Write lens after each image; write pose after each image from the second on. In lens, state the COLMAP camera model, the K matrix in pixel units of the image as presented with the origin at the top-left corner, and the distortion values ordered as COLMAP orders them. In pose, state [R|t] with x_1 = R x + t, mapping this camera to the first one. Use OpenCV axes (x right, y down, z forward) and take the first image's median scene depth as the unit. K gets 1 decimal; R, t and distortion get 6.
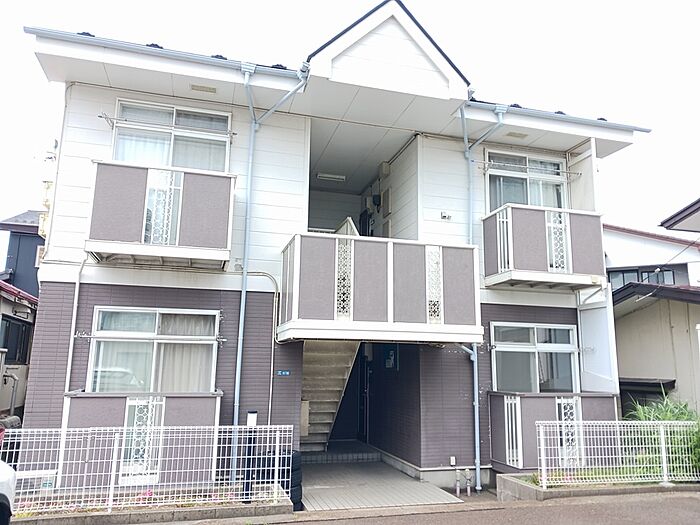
lens RADIAL K [[540.6, 0, 350.0], [0, 540.6, 262.5], [0, 0, 1]] dist [-0.002269, -0.004581]
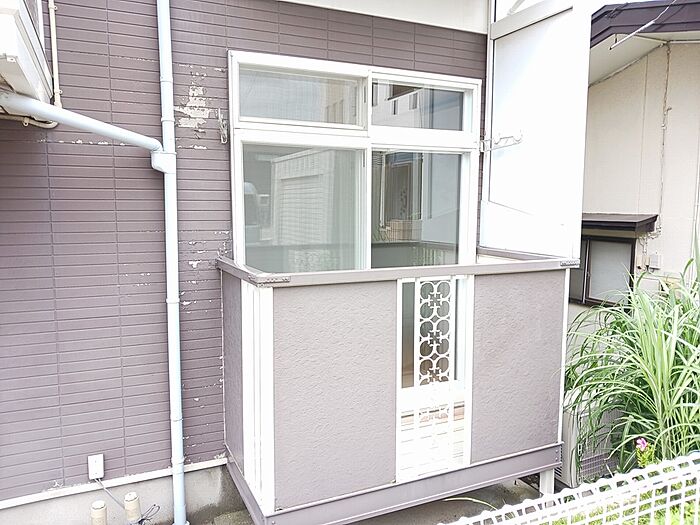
lens RADIAL K [[542.9, 0, 350.0], [0, 542.9, 262.5], [0, 0, 1]] dist [0.004189, 0.003018]
pose [[0.987900, -0.031183, 0.151922, 0.278012], [-0.015218, 0.955360, 0.295053, 0.133194], [-0.154341, -0.293795, 0.943326, 0.645388]]
